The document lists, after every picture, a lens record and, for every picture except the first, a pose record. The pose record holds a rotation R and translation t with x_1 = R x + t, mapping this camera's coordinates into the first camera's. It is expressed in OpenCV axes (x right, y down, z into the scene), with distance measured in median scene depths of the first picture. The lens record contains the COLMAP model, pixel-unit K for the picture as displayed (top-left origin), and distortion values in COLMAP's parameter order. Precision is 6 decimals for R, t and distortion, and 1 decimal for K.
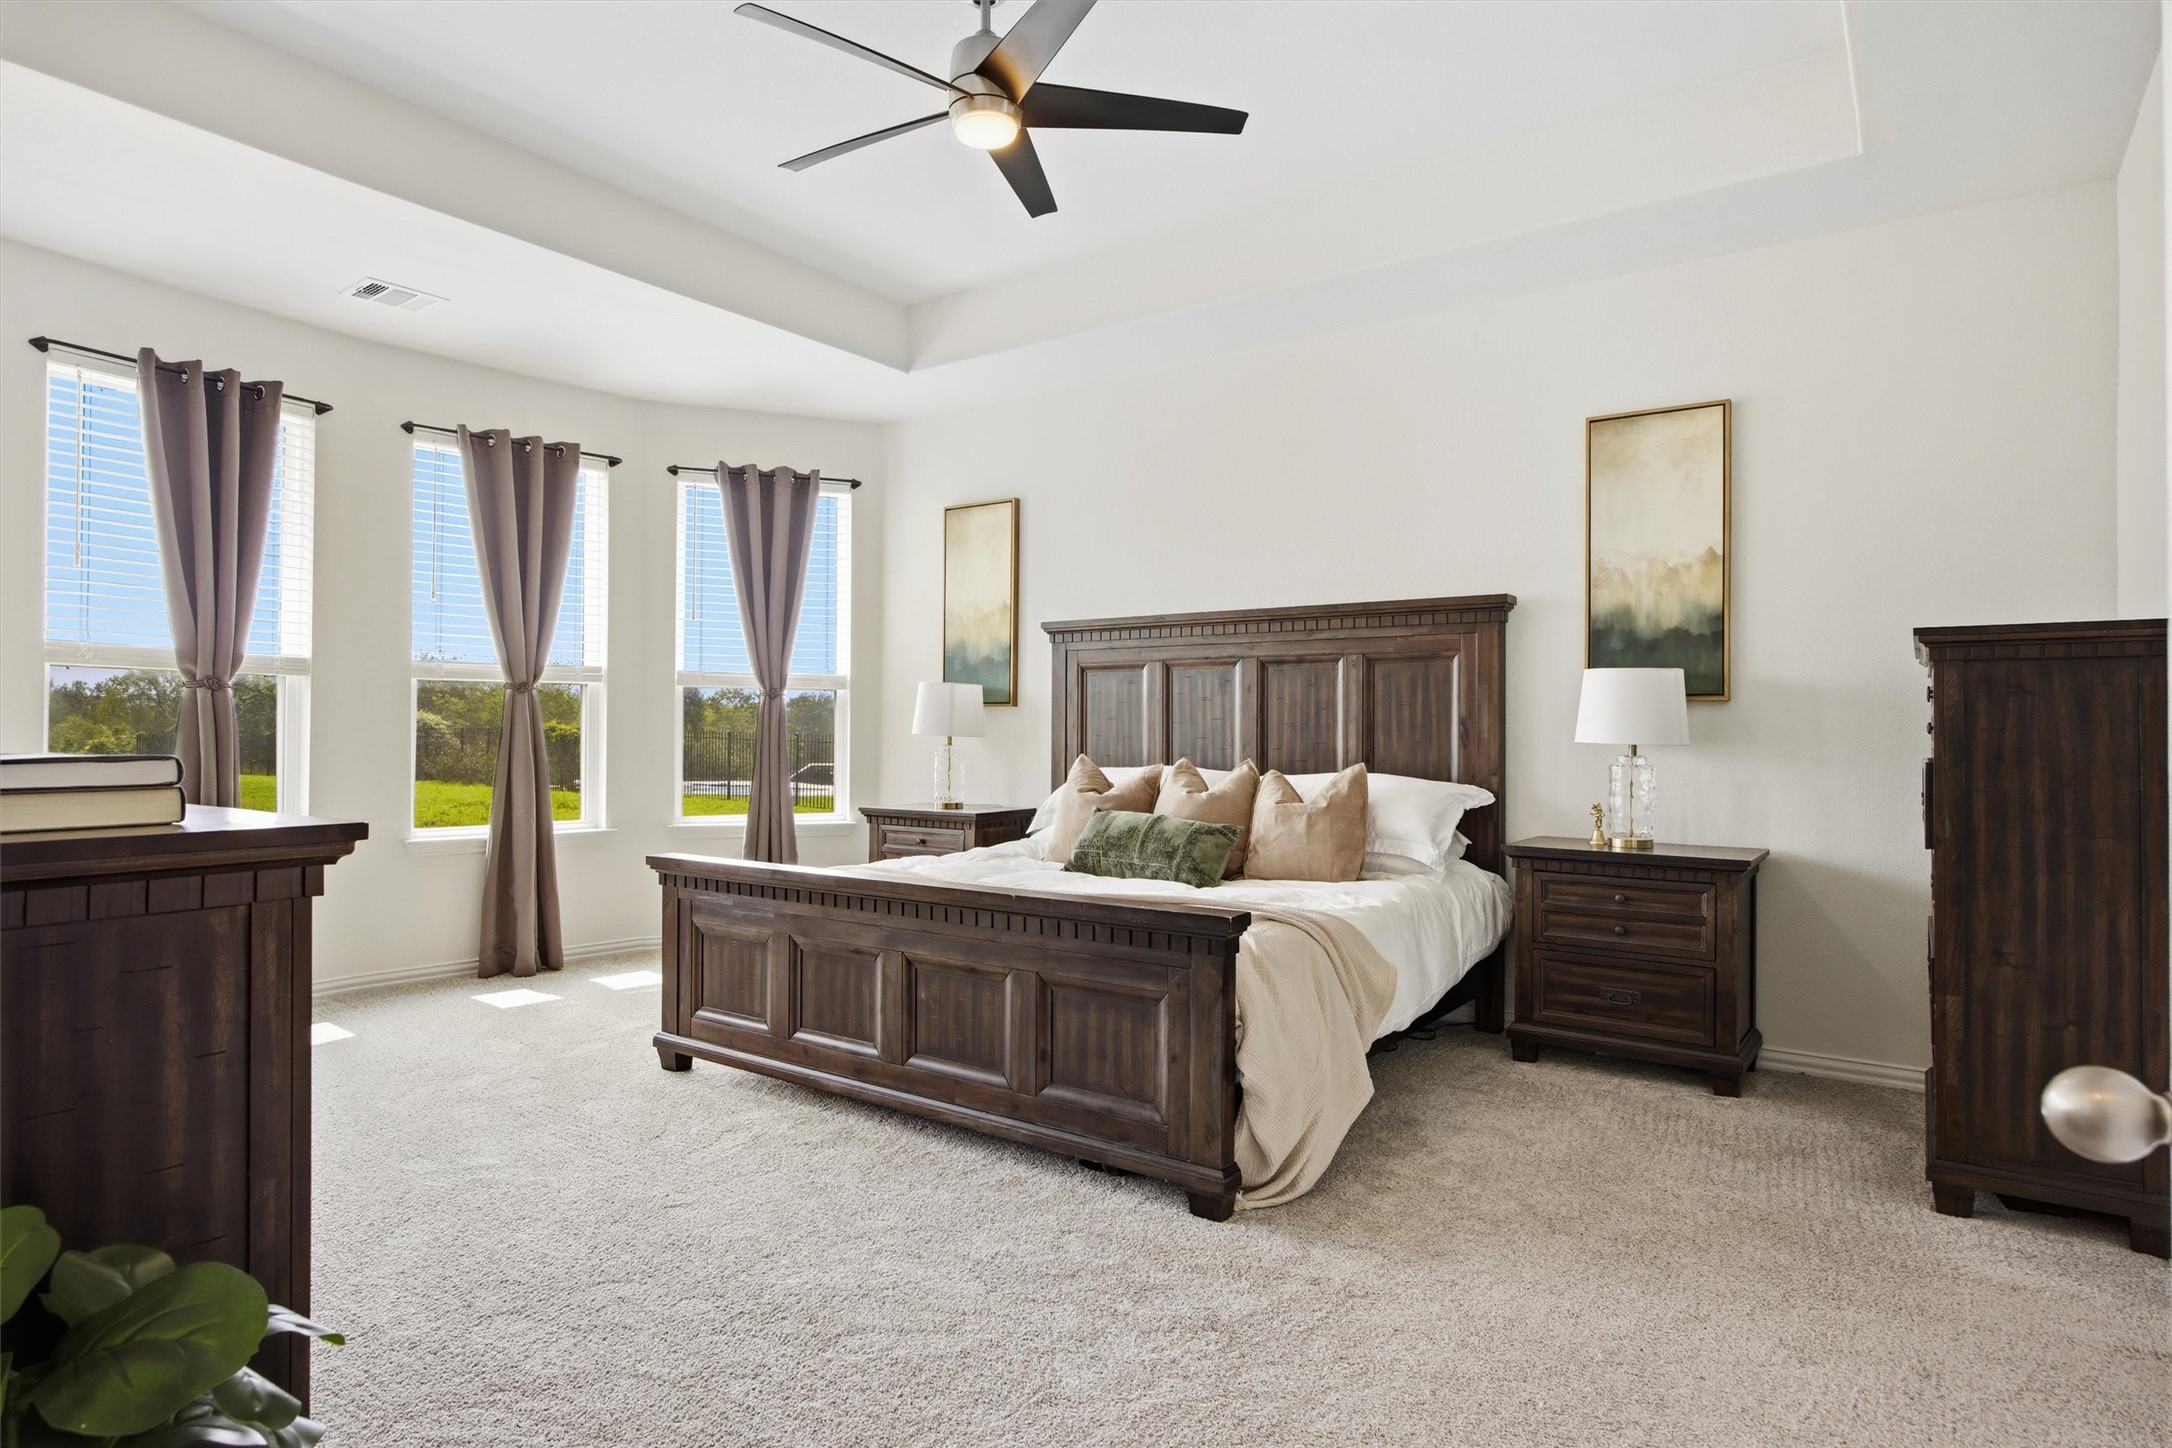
lens RADIAL K [[1083.7, 0, 1095.0], [0, 1083.7, 731.7], [0, 0, 1]] dist [-0.005716, -0.001211]
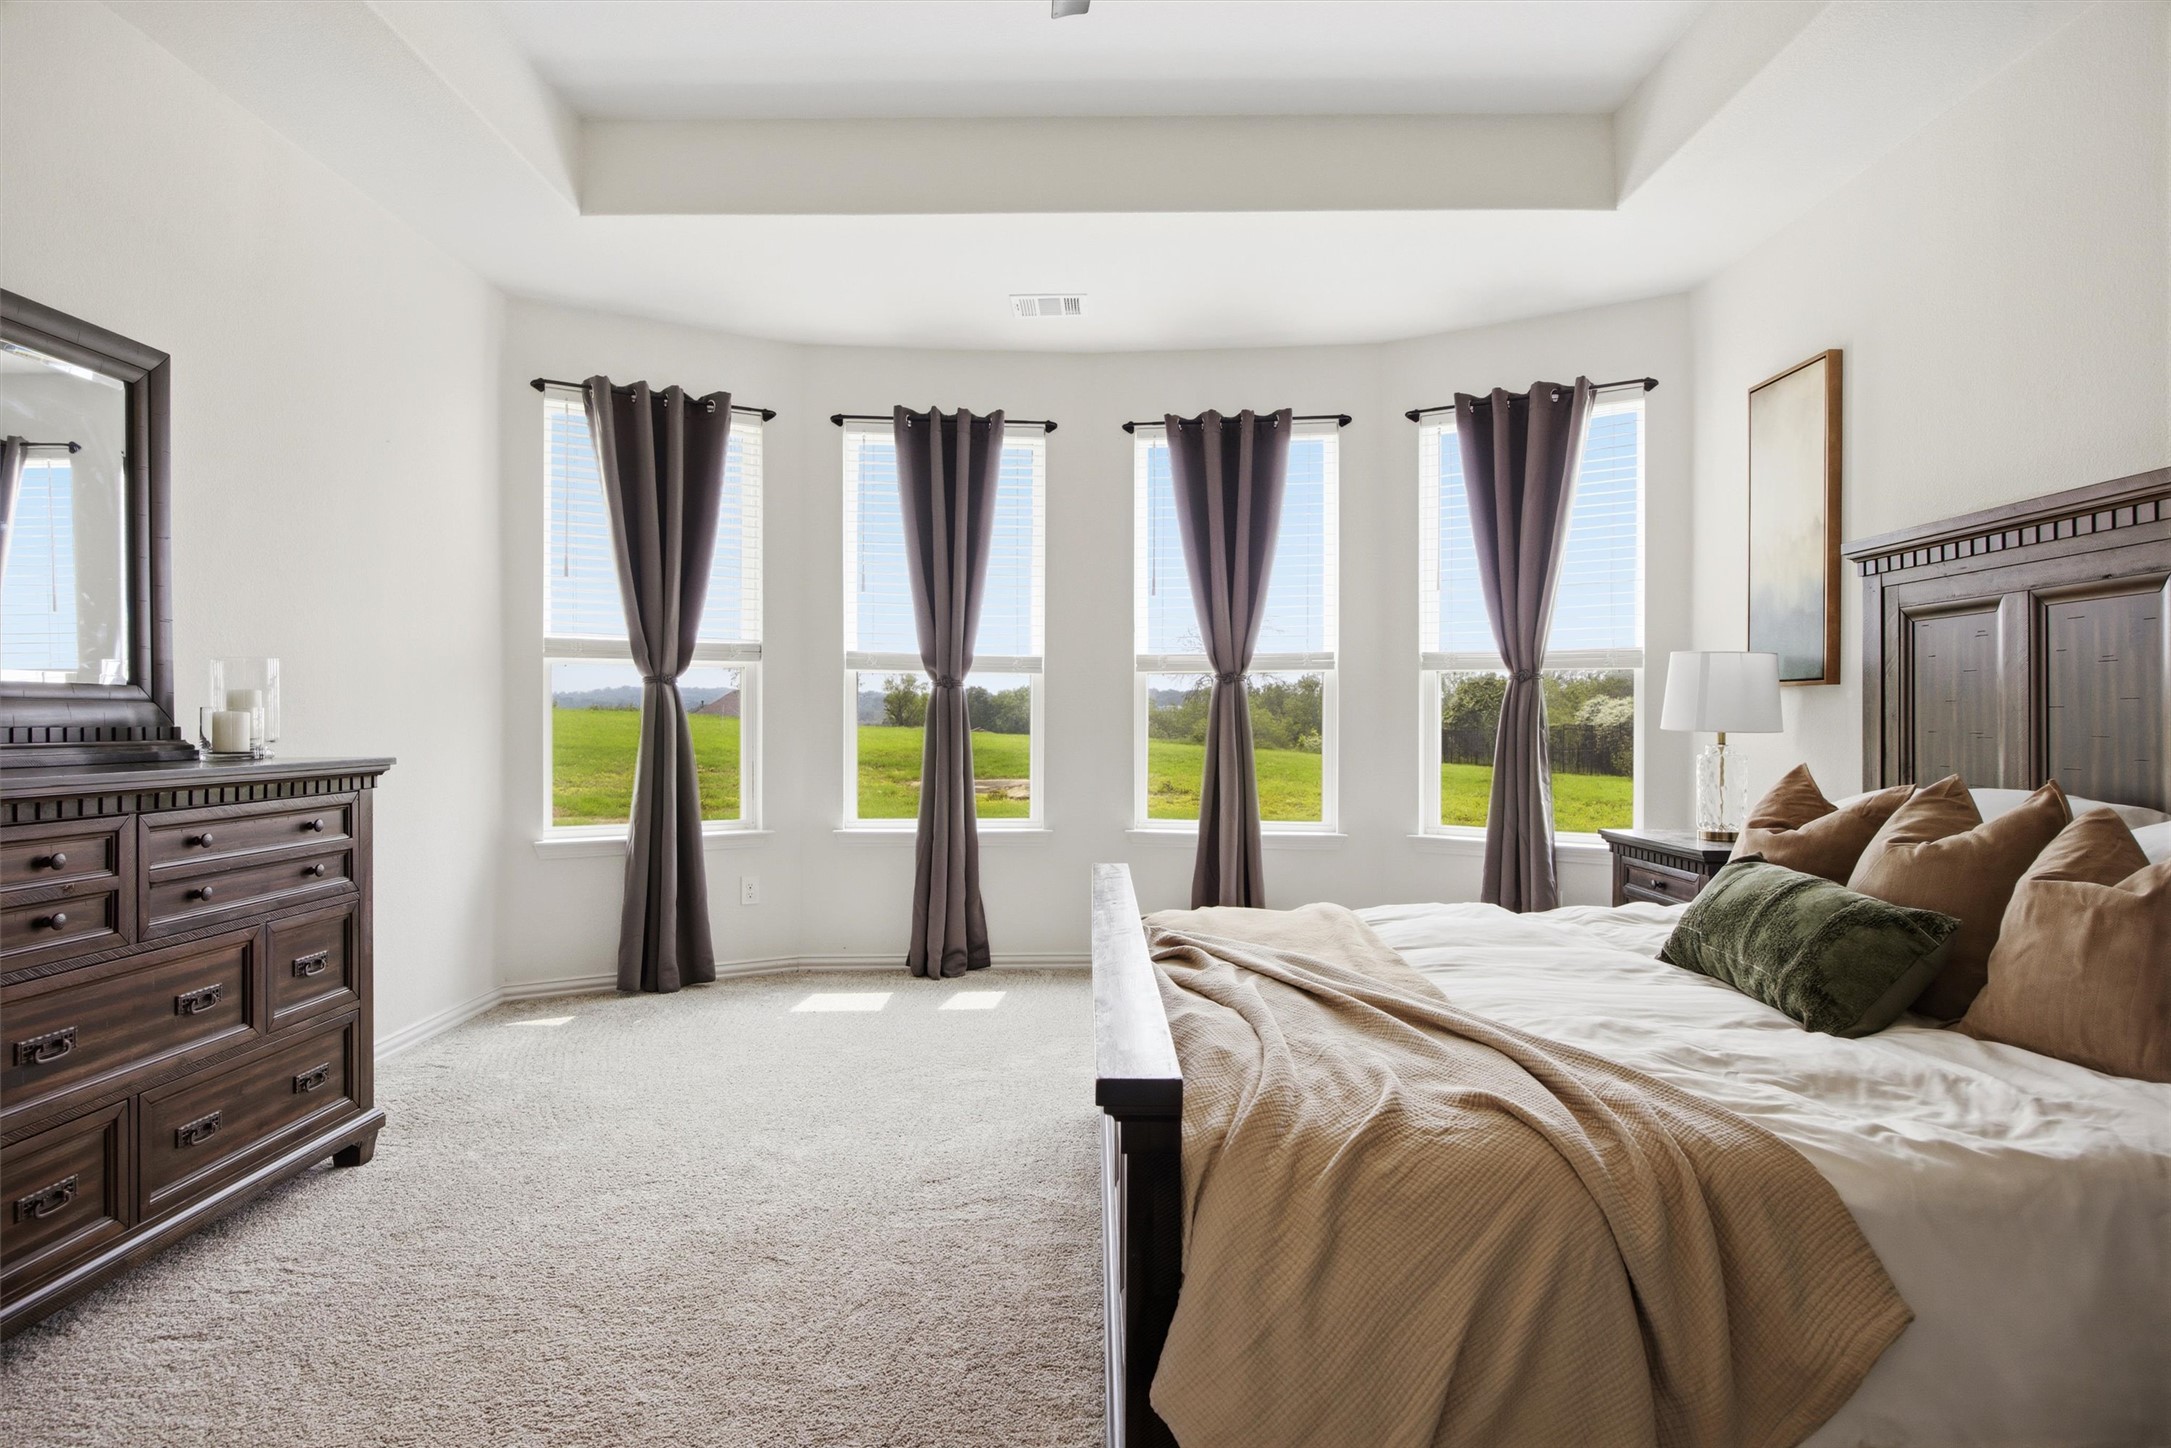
lens RADIAL K [[1199.8, 0, 1092.0], [0, 1199.8, 736.5], [0, 0, 1]] dist [0.000913, -0.001892]
pose [[0.607249, 0.007324, -0.794478, 0.251399], [0.001343, 0.999947, 0.010244, -0.000735], [0.794510, -0.007288, 0.607207, 0.280338]]
